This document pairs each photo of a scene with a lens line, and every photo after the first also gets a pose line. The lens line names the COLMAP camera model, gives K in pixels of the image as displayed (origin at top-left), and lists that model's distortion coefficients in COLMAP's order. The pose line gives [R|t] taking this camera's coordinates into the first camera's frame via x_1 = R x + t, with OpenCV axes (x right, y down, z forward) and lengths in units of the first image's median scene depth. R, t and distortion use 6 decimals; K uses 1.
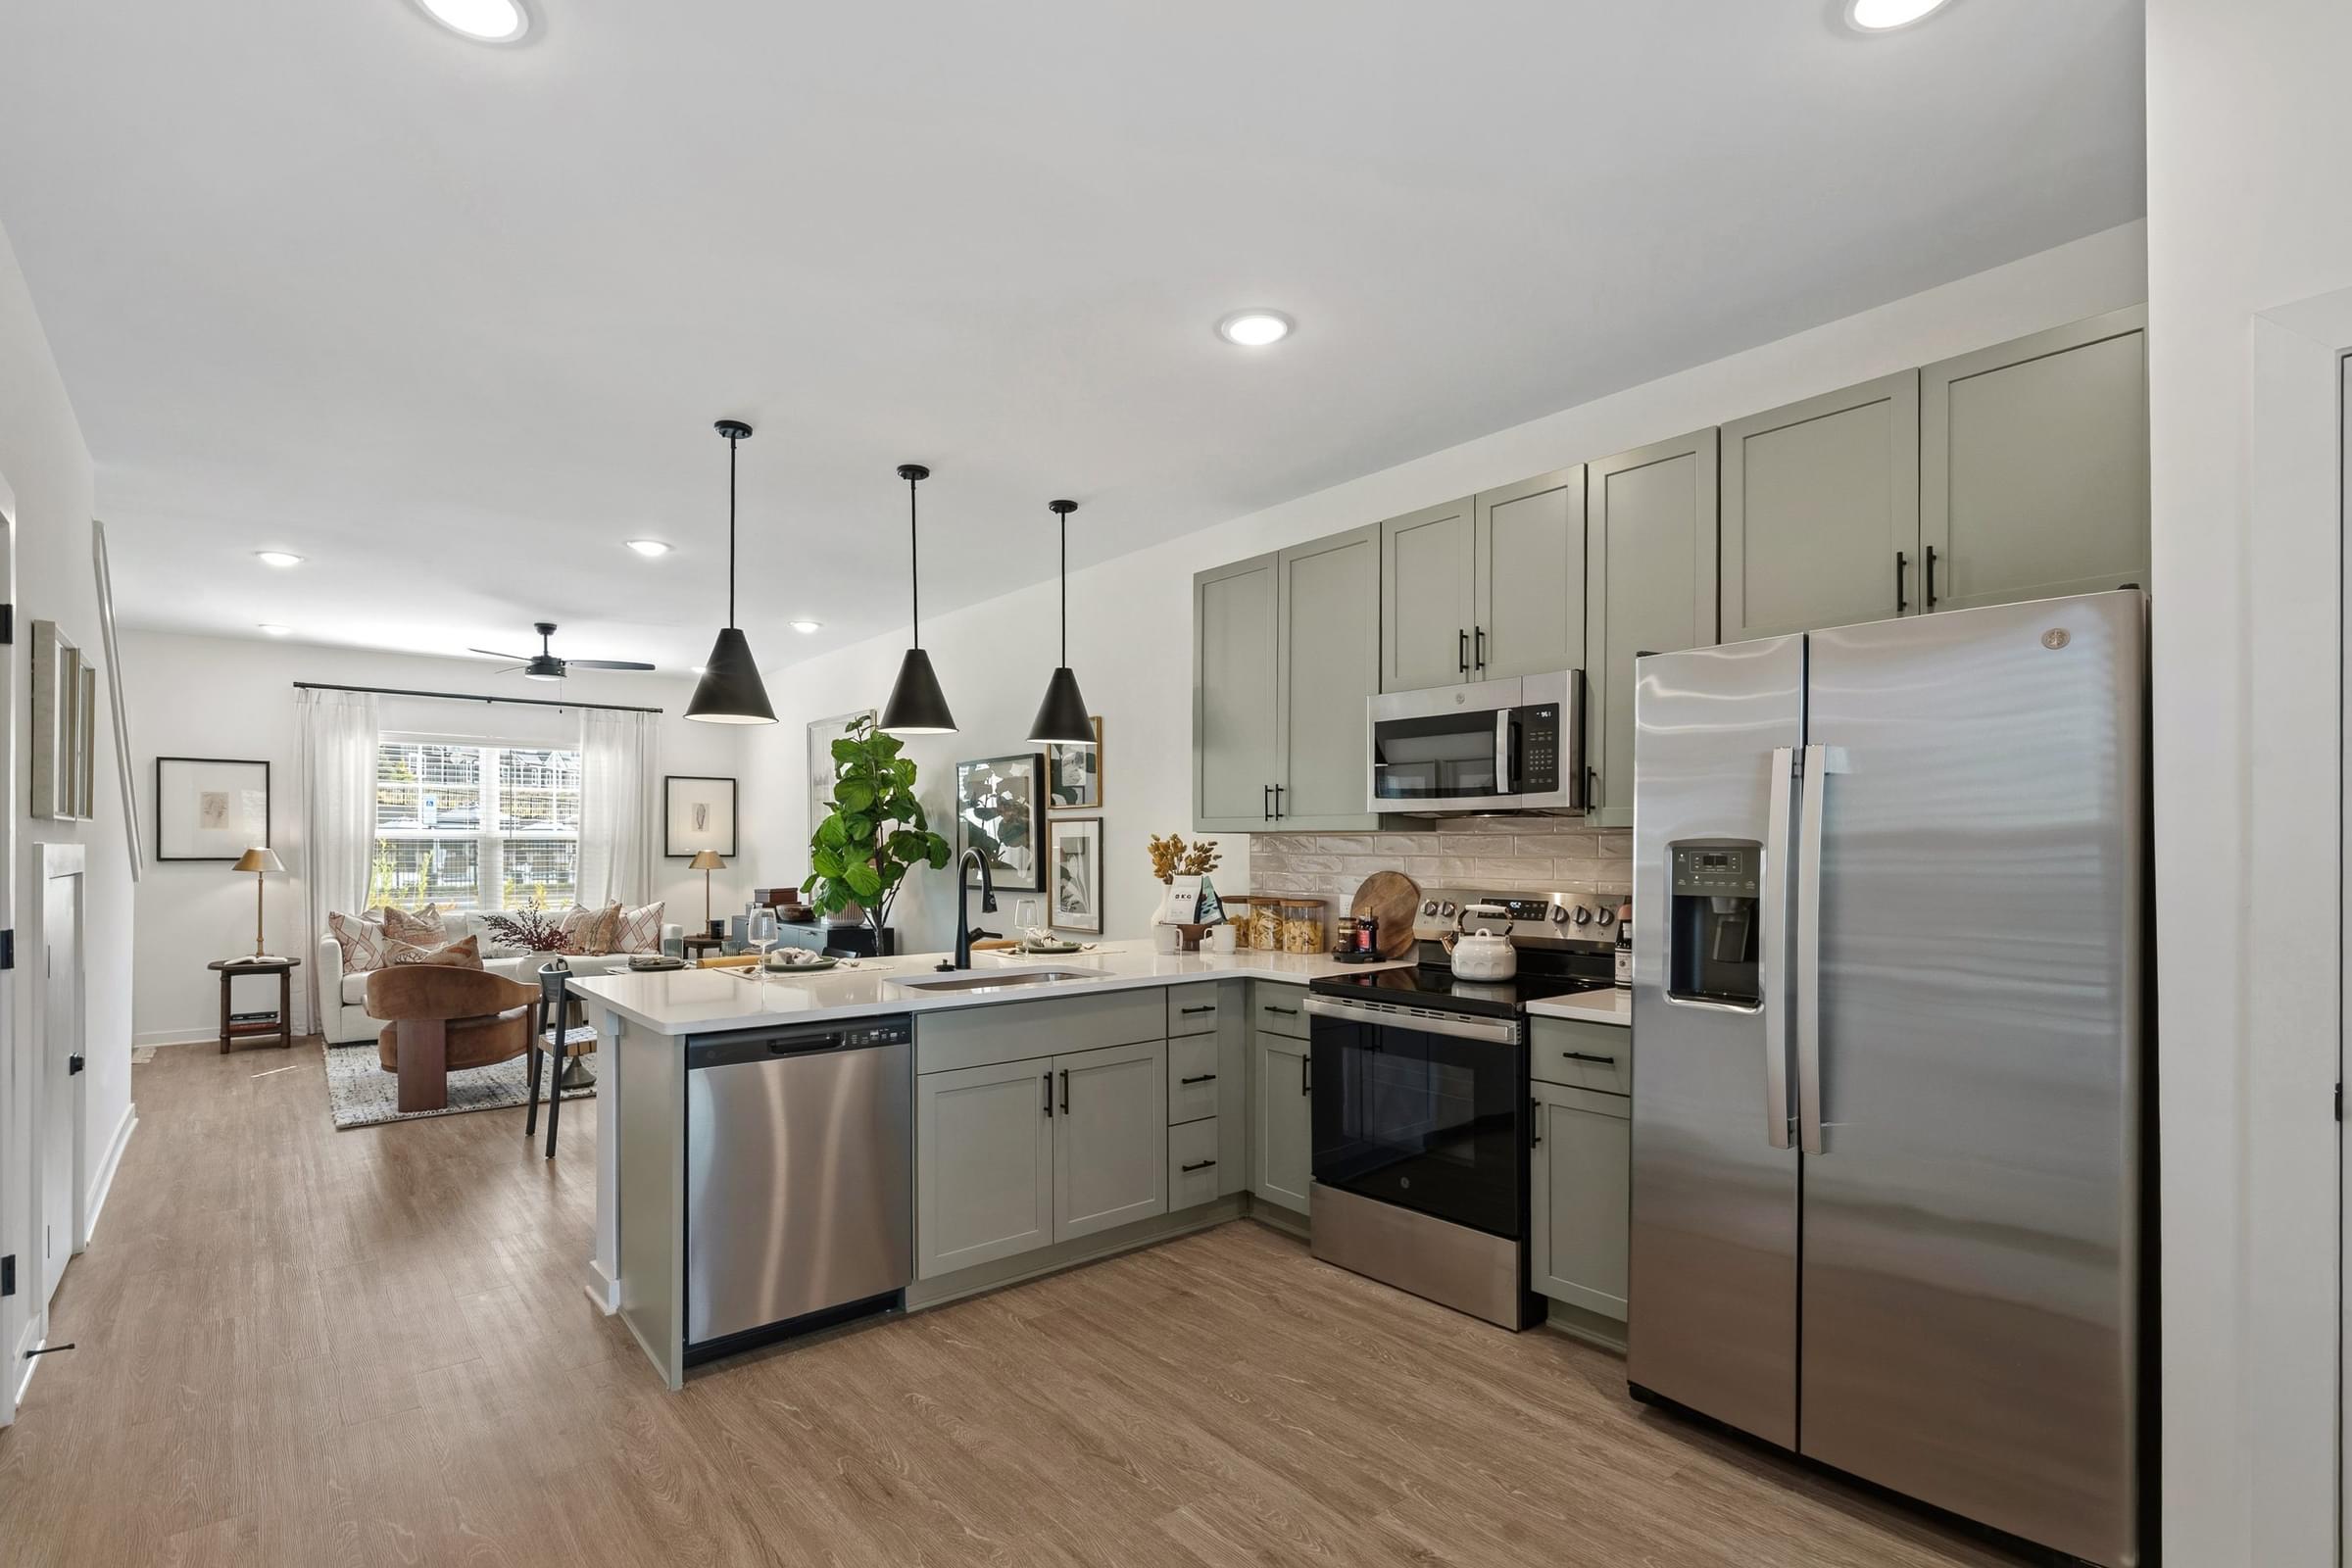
lens RADIAL K [[1142.9, 0, 1173.7], [0, 1142.9, 848.8], [0, 0, 1]] dist [0.001544, 0.000315]
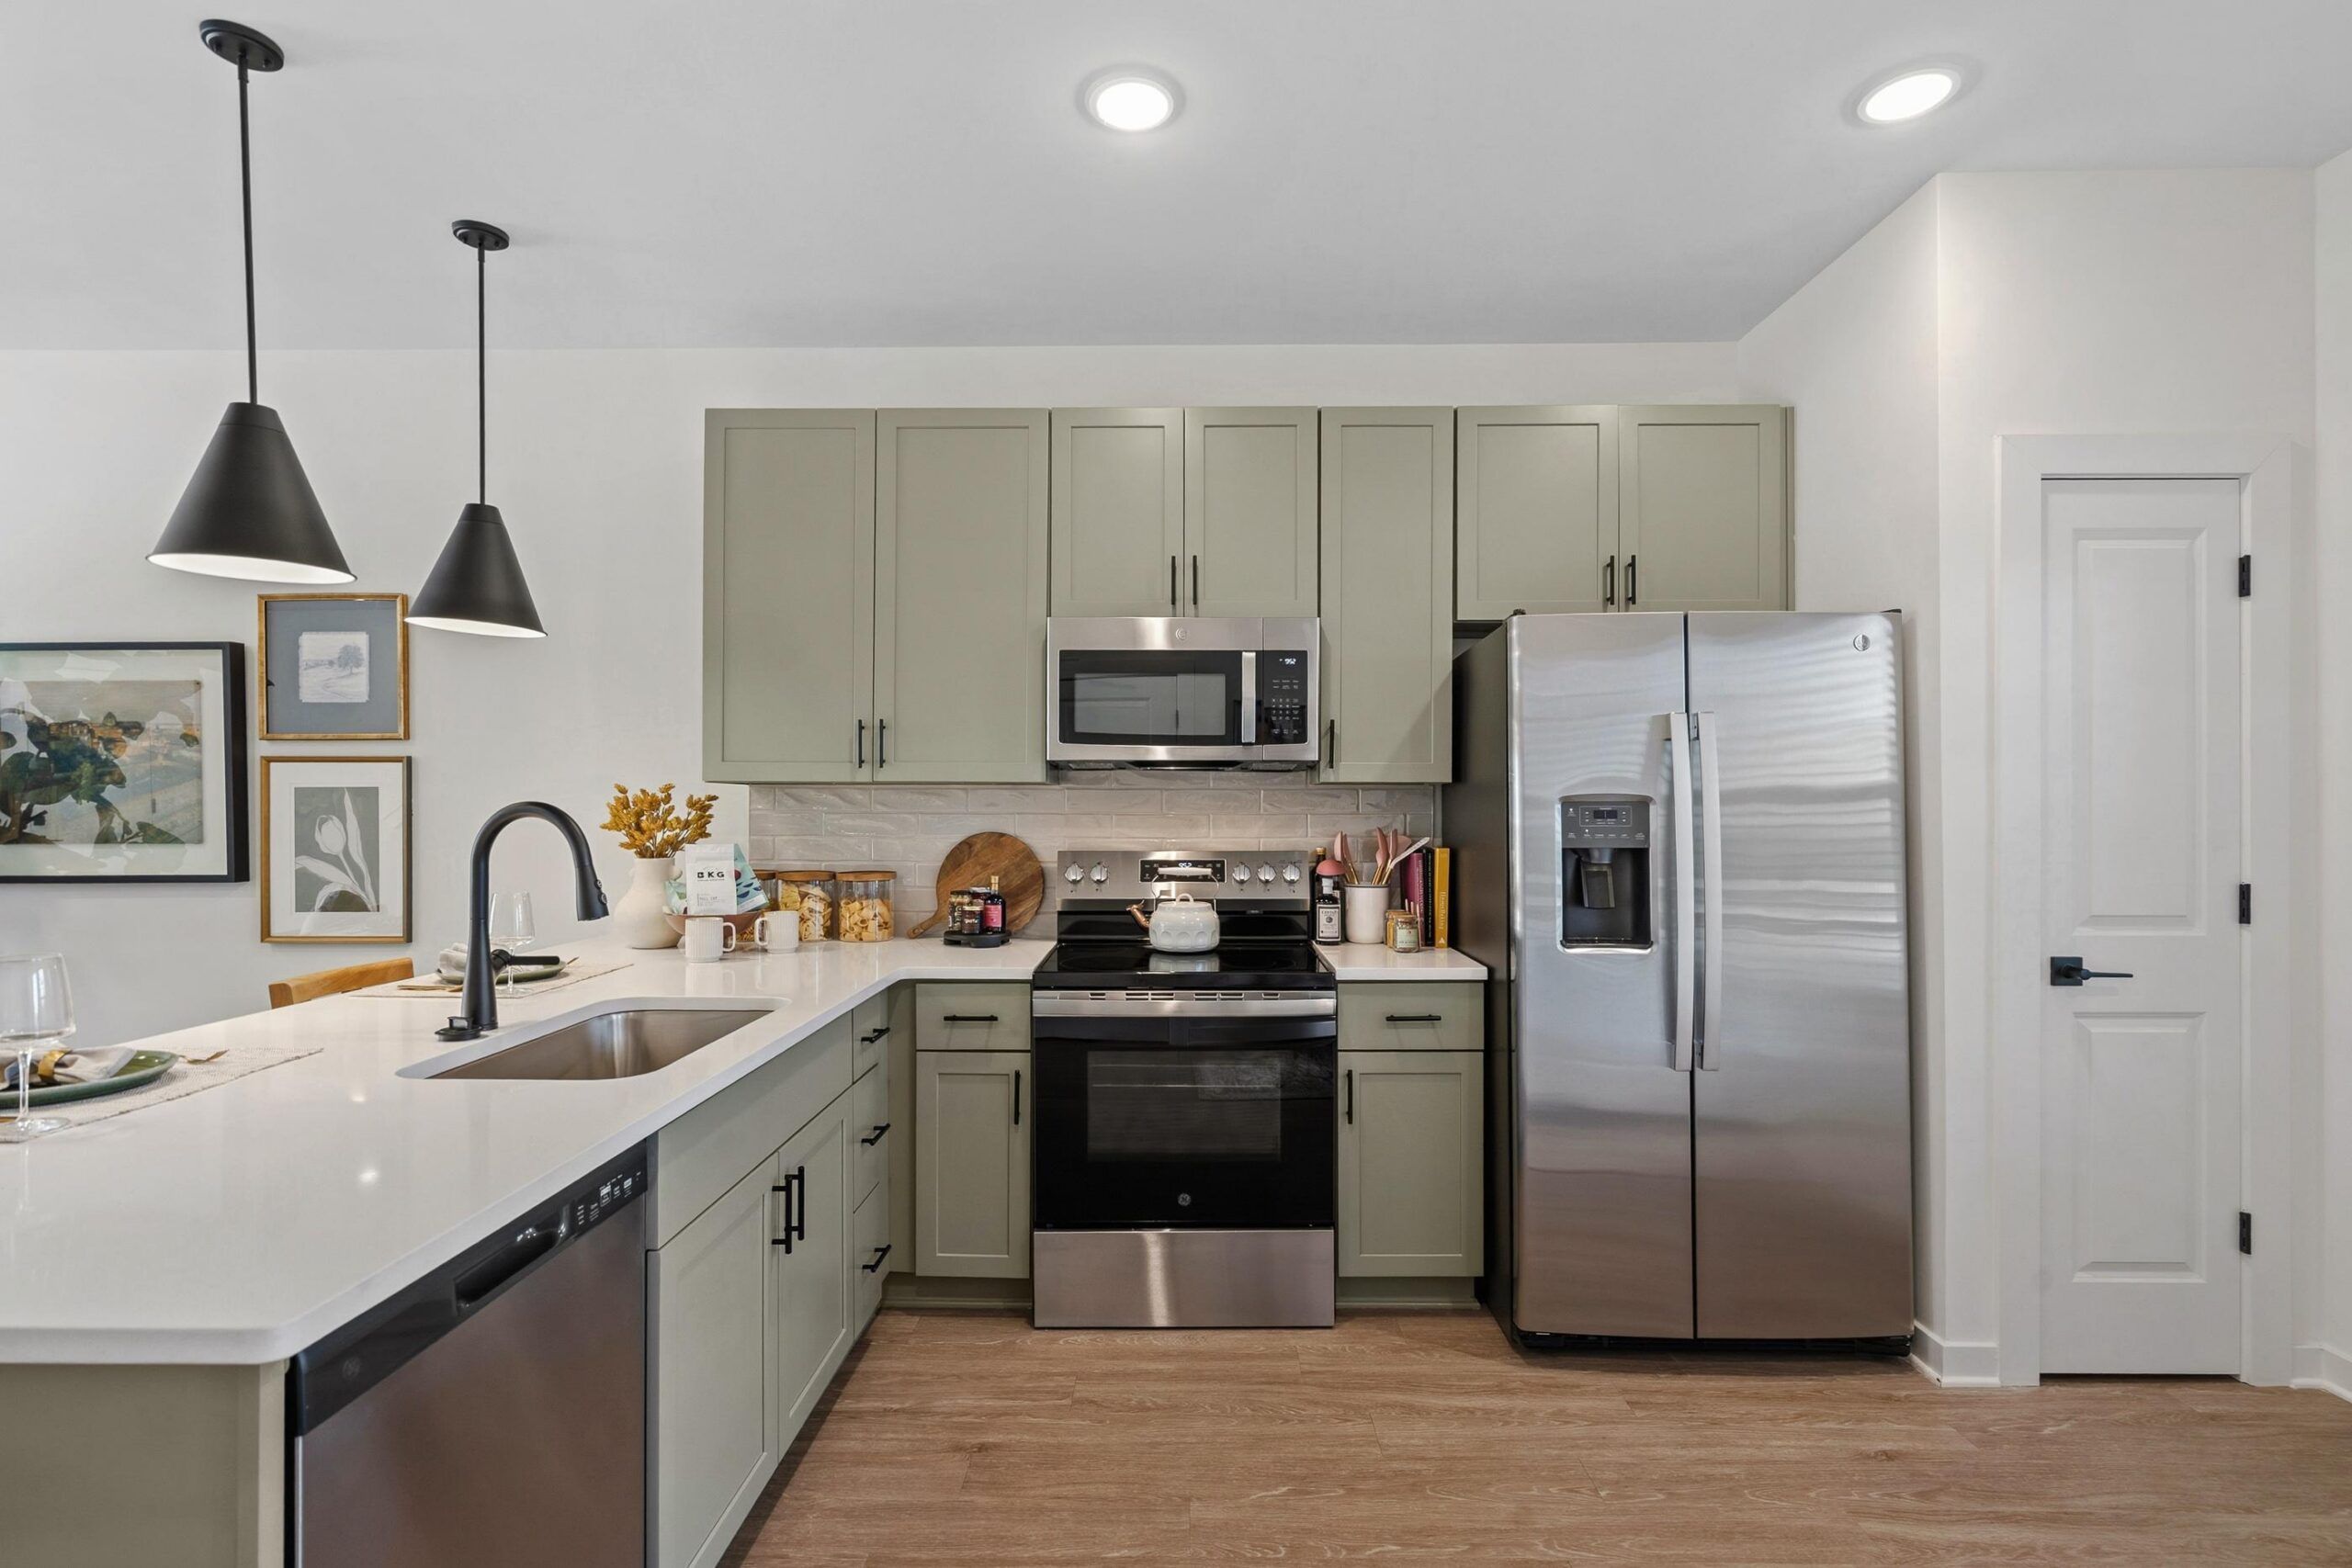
lens RADIAL K [[1096.3, 0, 1195.7], [0, 1096.3, 807.8], [0, 0, 1]] dist [-0.003700, -0.000039]
pose [[0.640771, -0.001321, 0.767731, -0.391370], [0.001897, 0.999998, 0.000138, 0.002408], [-0.767730, 0.001368, 0.640772, 0.449376]]
